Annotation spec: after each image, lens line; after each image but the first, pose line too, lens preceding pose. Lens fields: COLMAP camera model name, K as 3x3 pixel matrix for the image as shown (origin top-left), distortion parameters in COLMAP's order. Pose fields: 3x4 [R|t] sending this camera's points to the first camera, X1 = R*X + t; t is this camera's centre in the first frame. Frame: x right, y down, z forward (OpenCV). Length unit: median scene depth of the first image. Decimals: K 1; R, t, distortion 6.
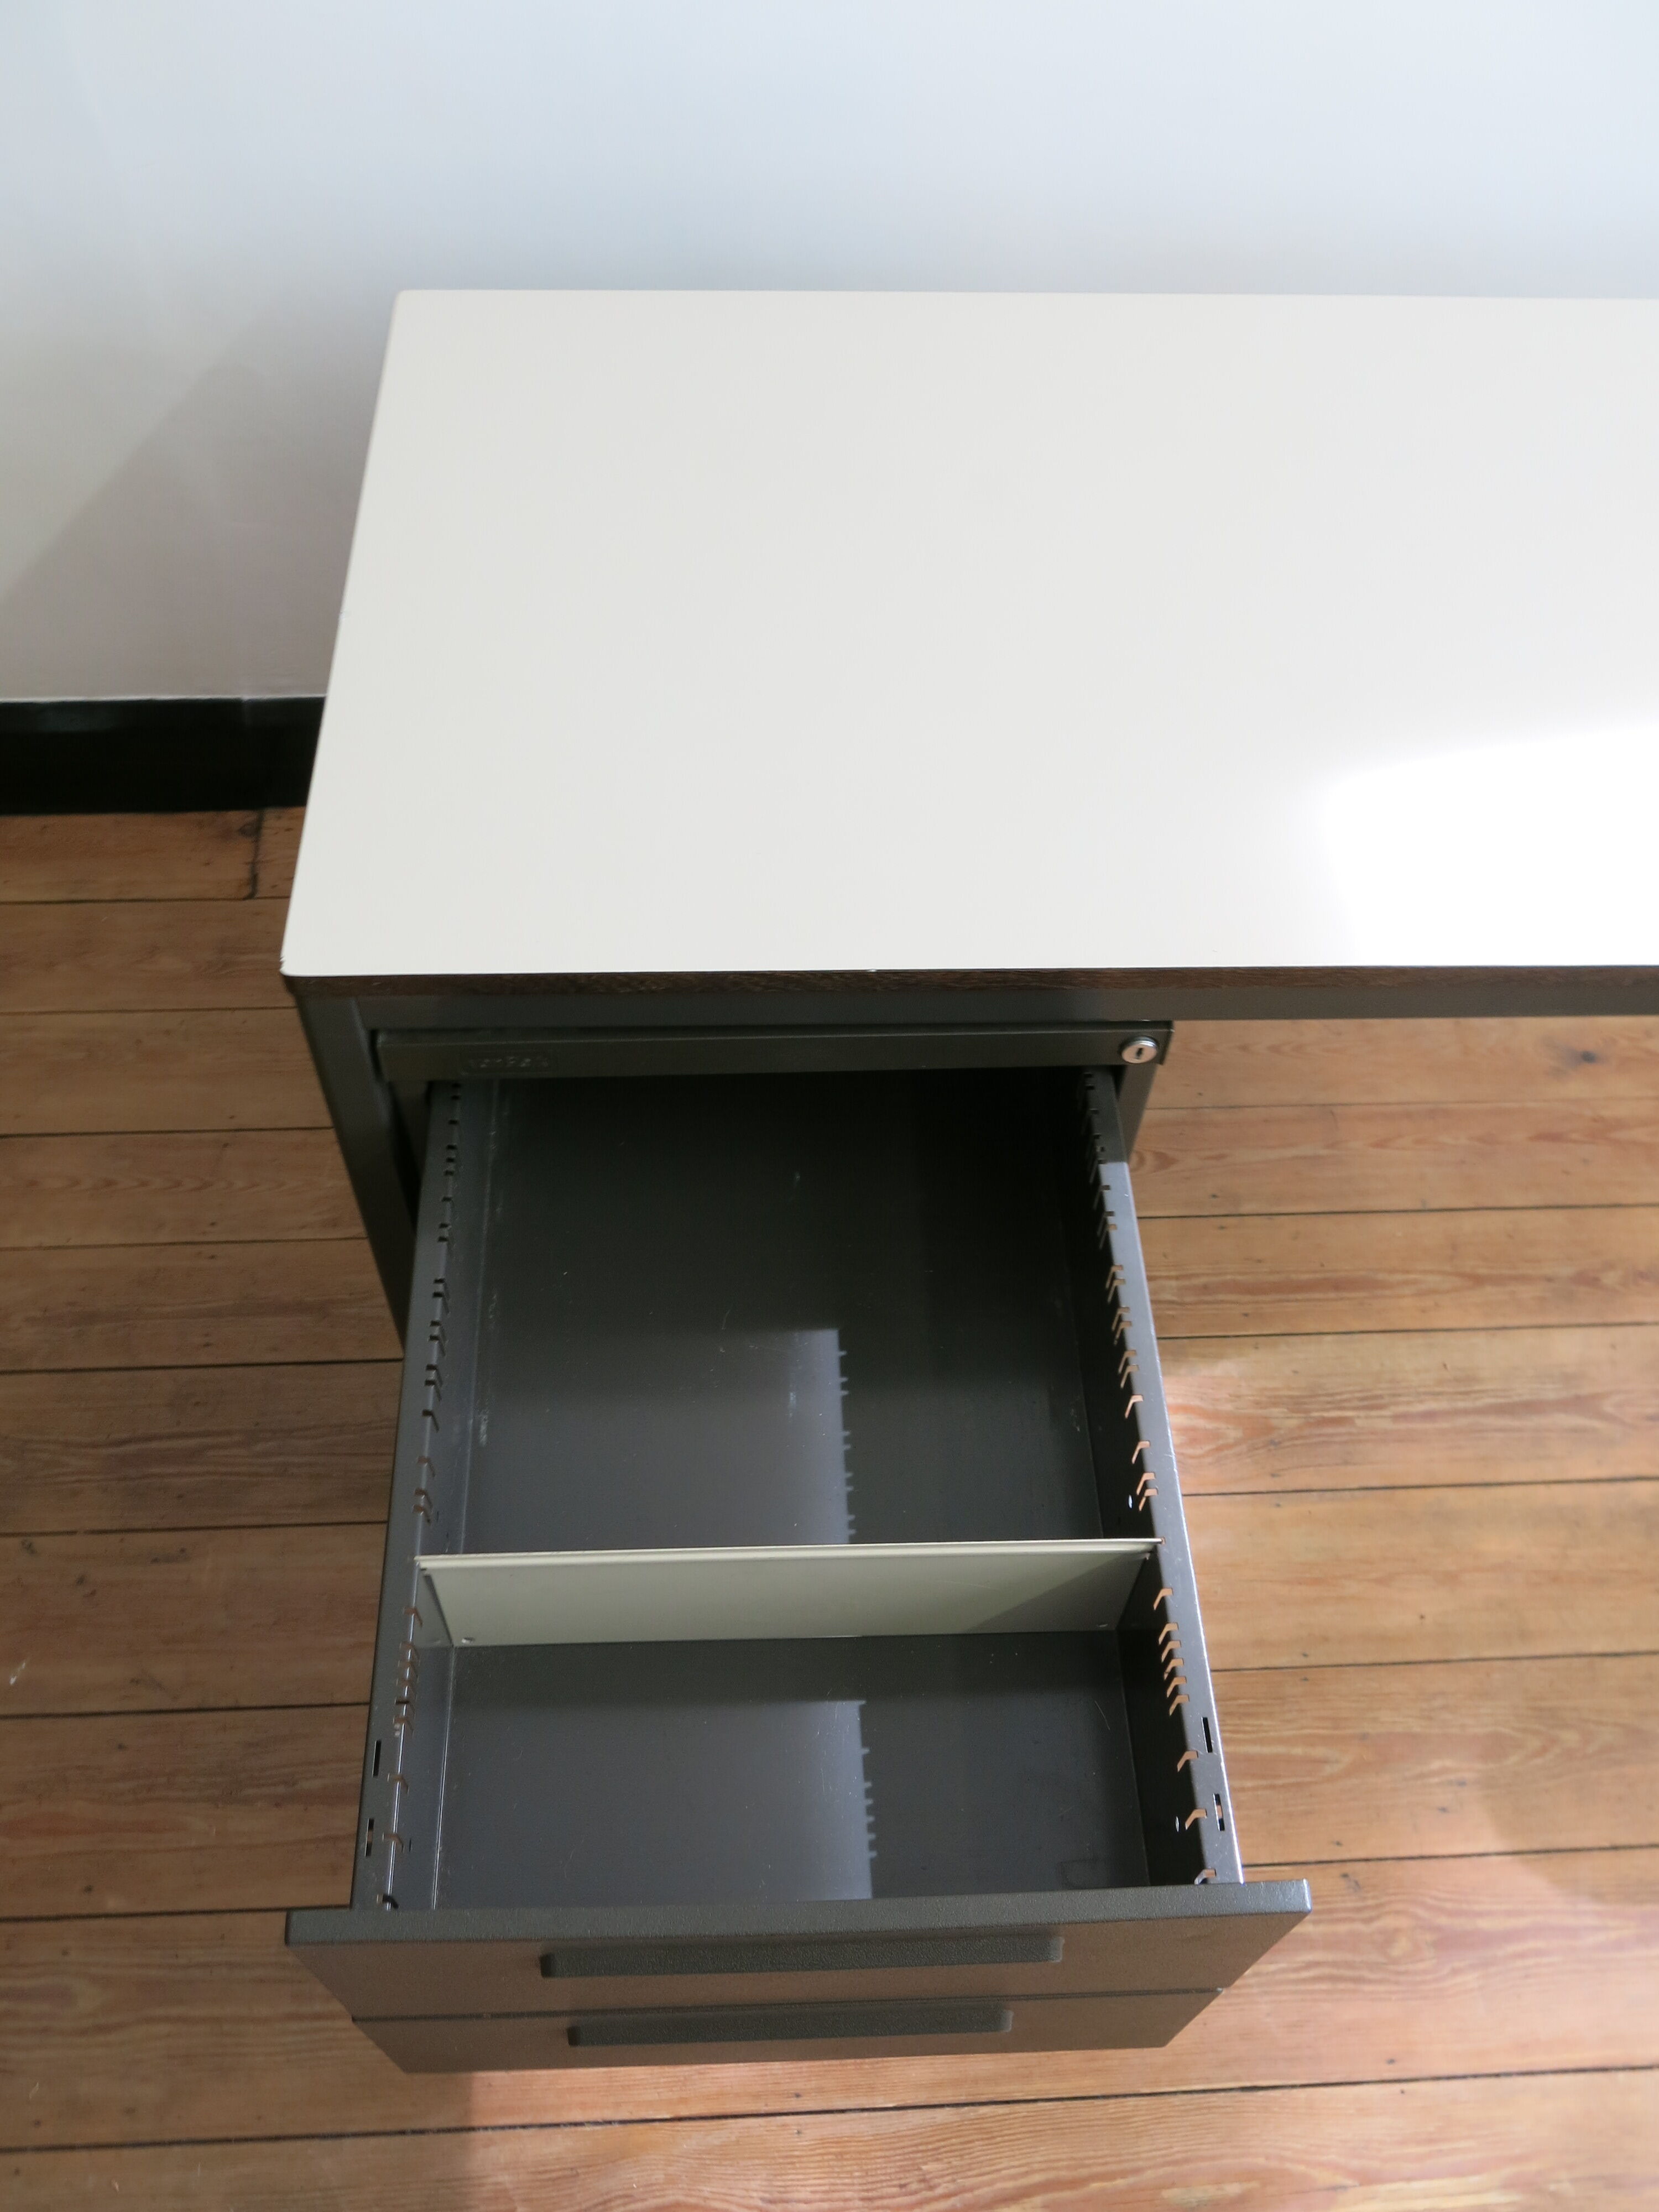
lens RADIAL K [[1815.7, 0, 829.5], [0, 1815.7, 1106.0], [0, 0, 1]] dist [-0.007077, -0.007254]
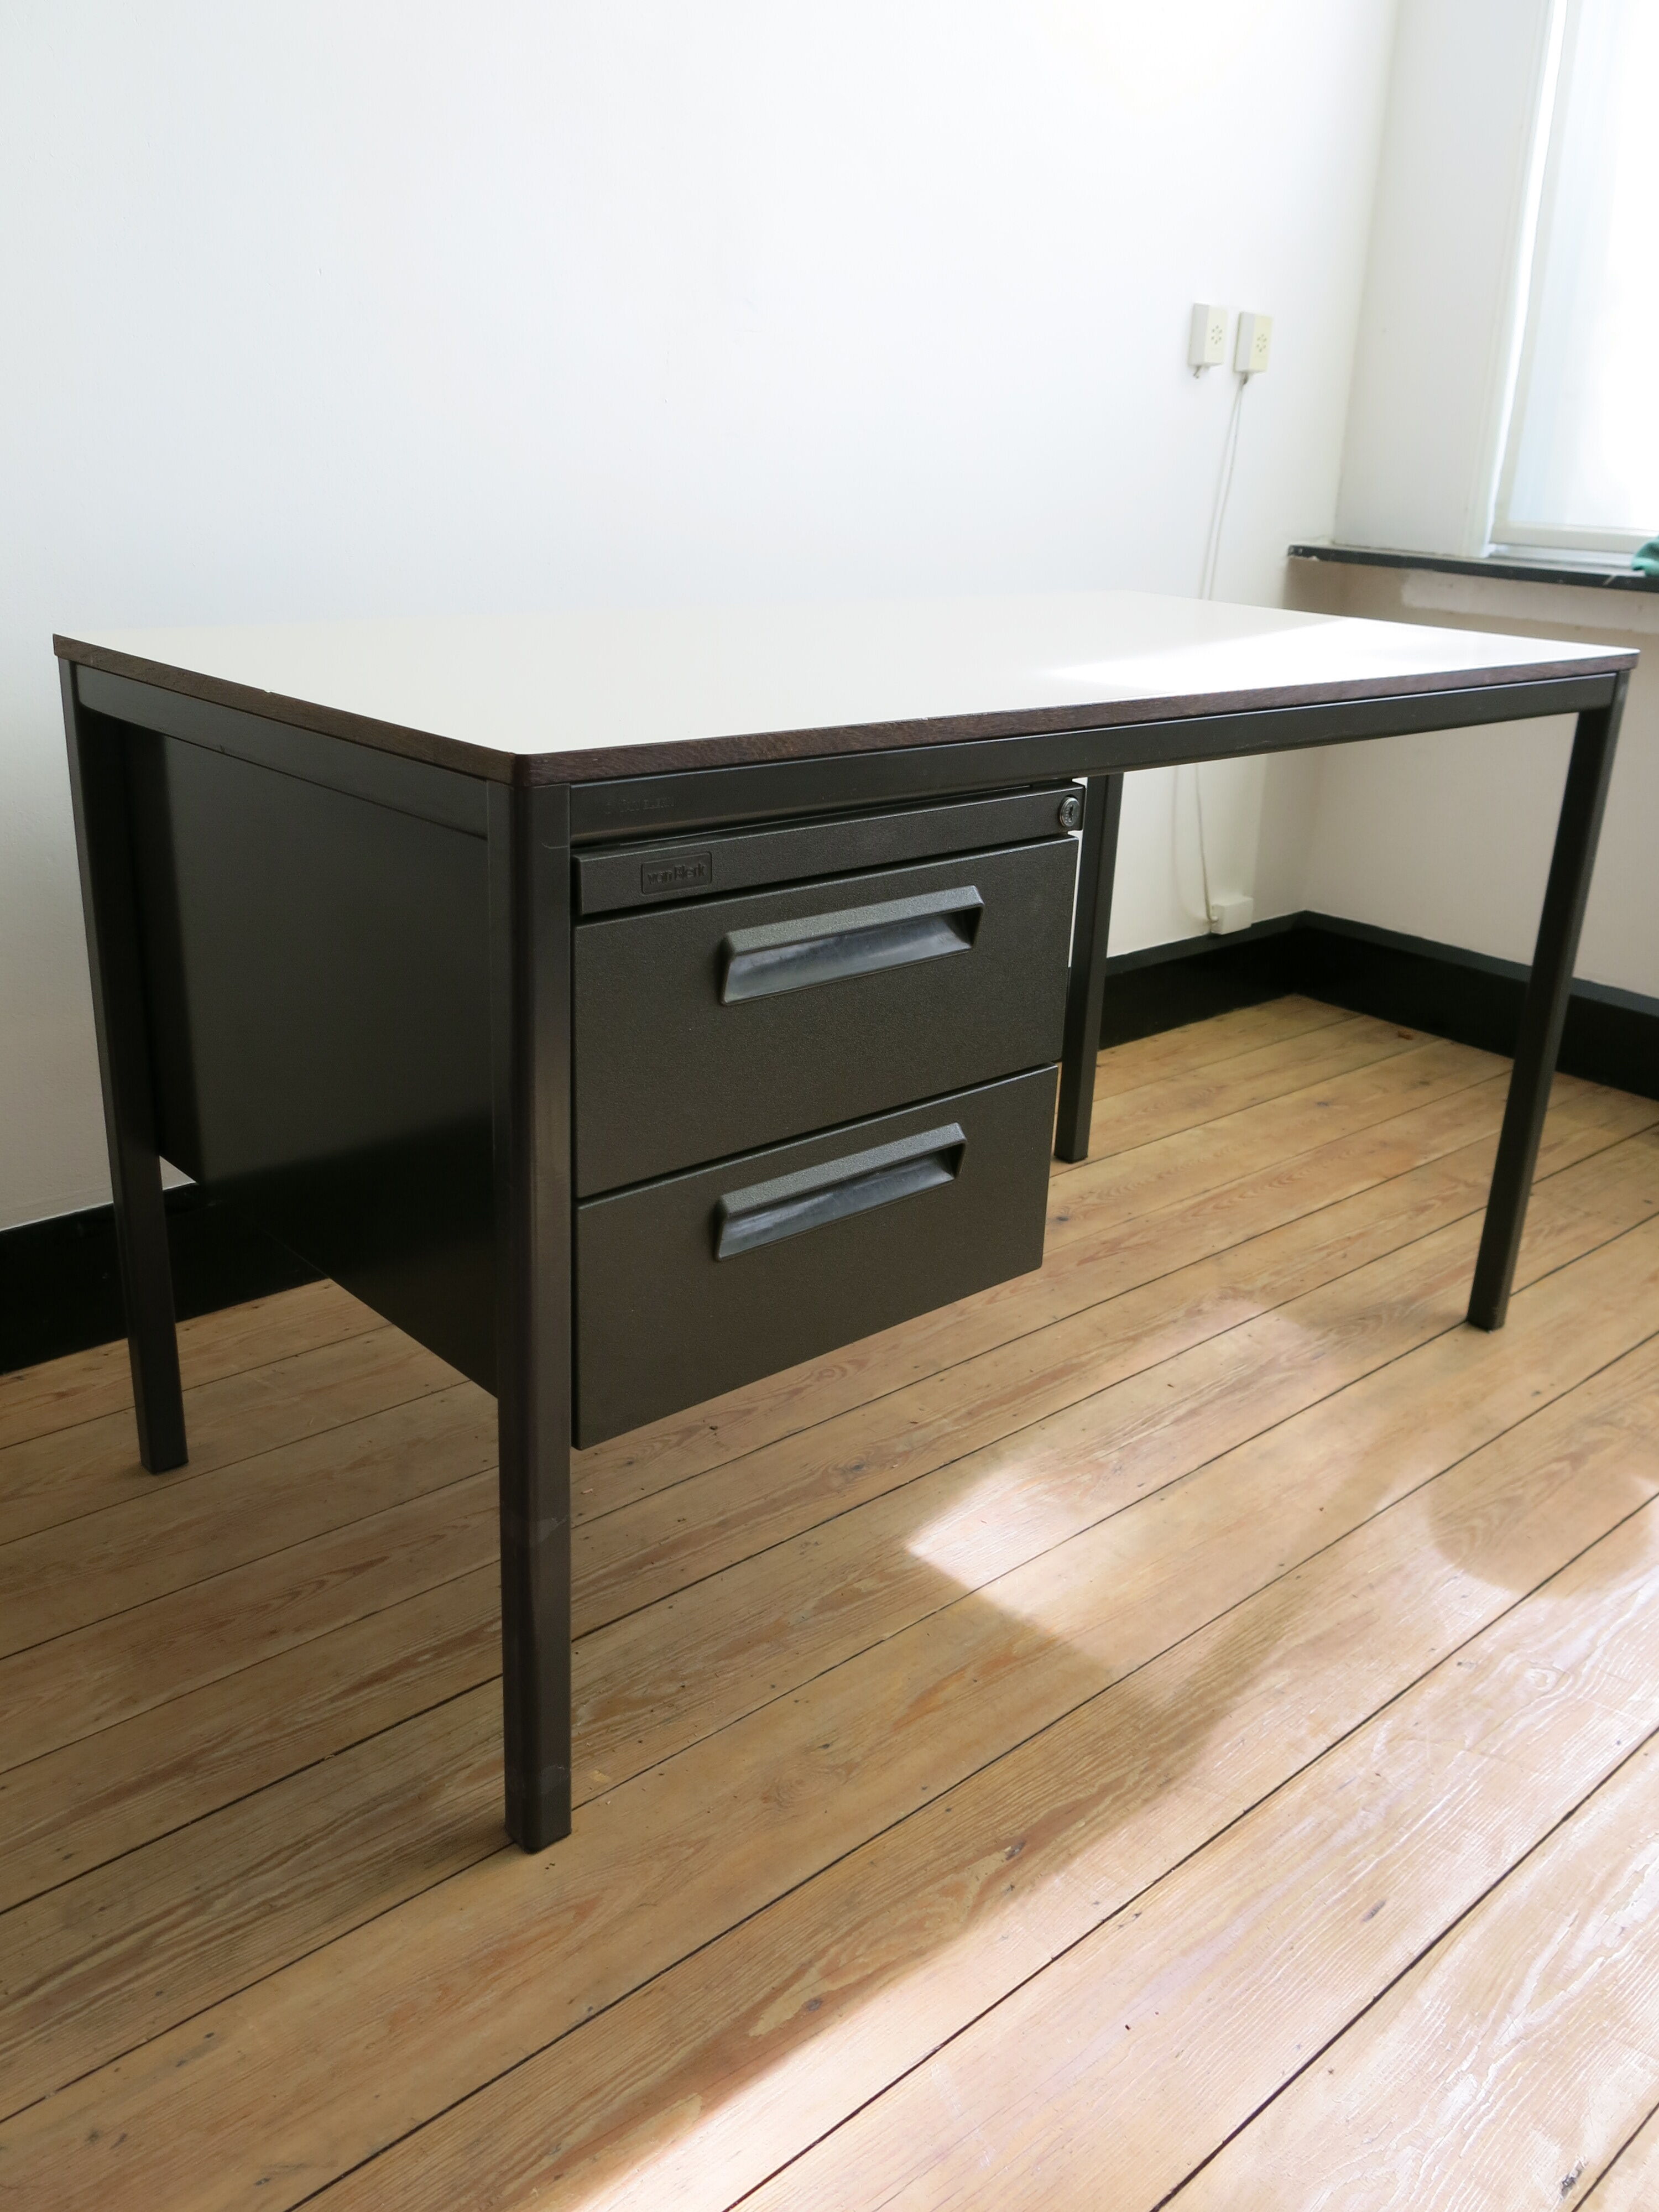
lens RADIAL K [[1833.0, 0, 807.2], [0, 1833.0, 1097.3], [0, 0, 1]] dist [-0.007683, -0.011042]
pose [[0.775093, -0.219774, 0.592394, -0.466719], [0.501162, 0.784811, -0.364565, 0.301534], [-0.384795, 0.579457, 0.718444, 0.160790]]
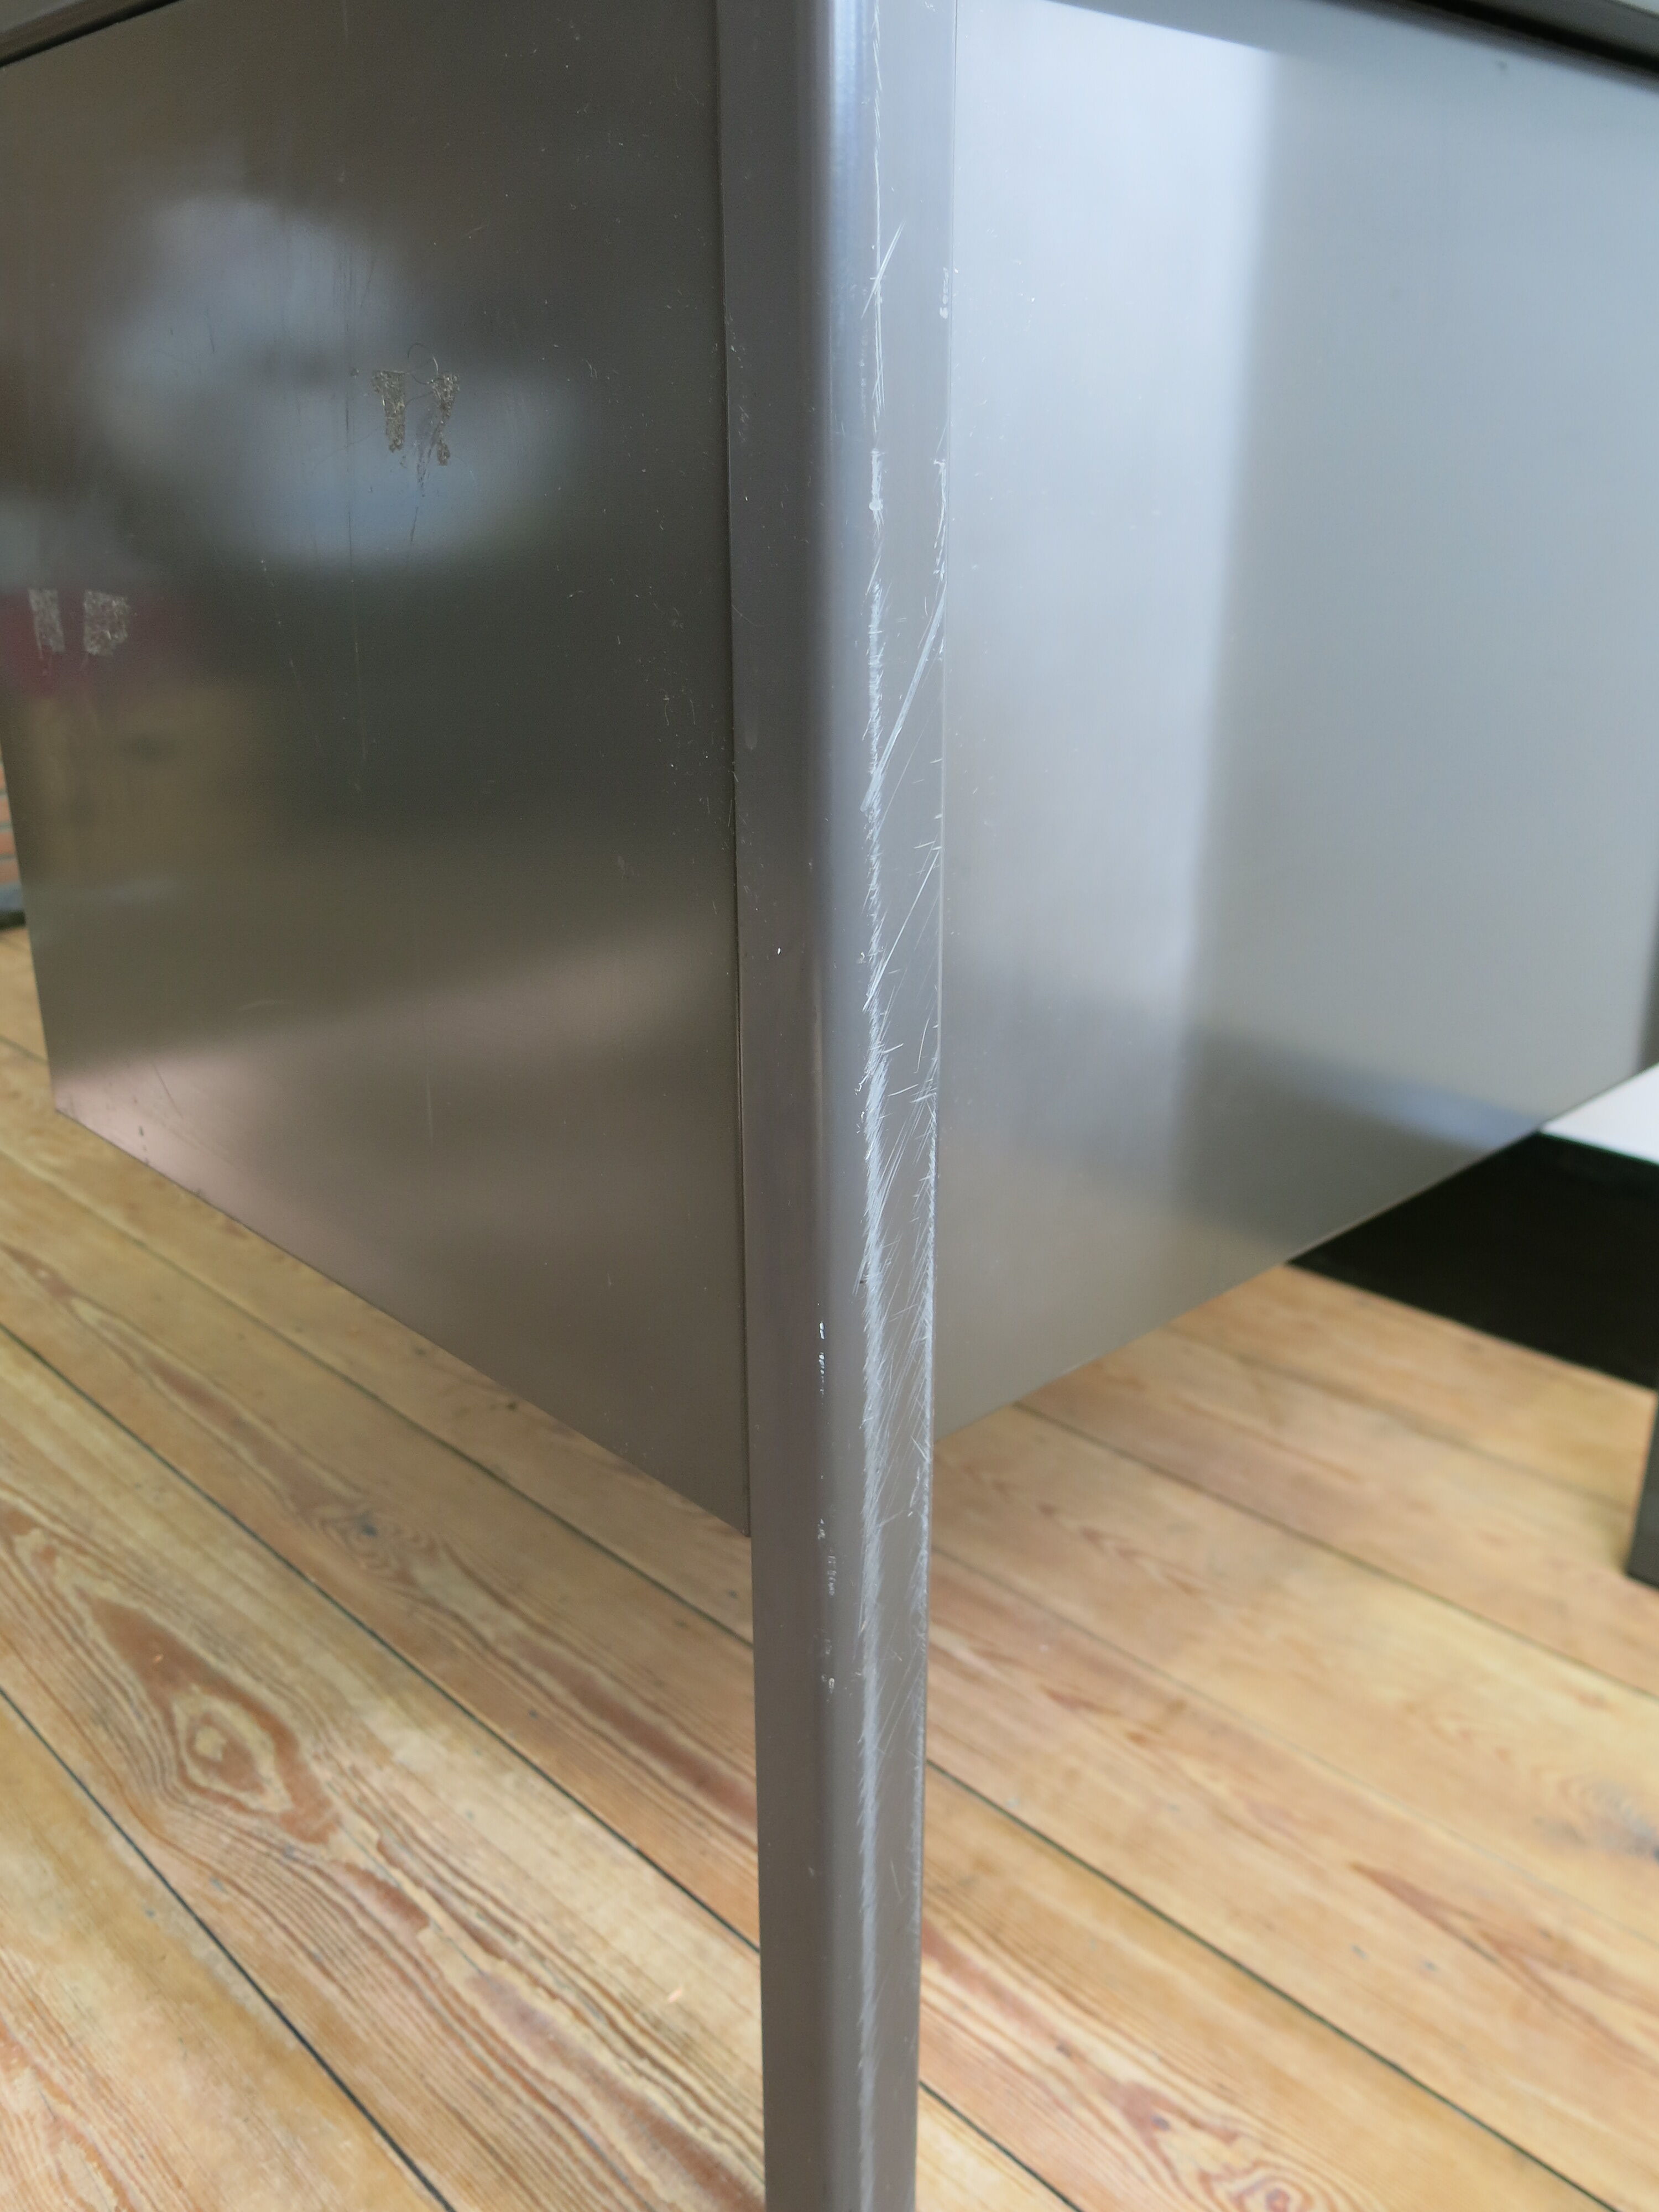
lens RADIAL K [[1830.0, 0, 826.2], [0, 1830.0, 1113.9], [0, 0, 1]] dist [-0.004144, -0.022268]
pose [[0.657052, 0.223144, -0.720062, 0.620721], [-0.589723, 0.747152, -0.306579, 0.098059], [0.469584, 0.626076, 0.622511, 0.610406]]
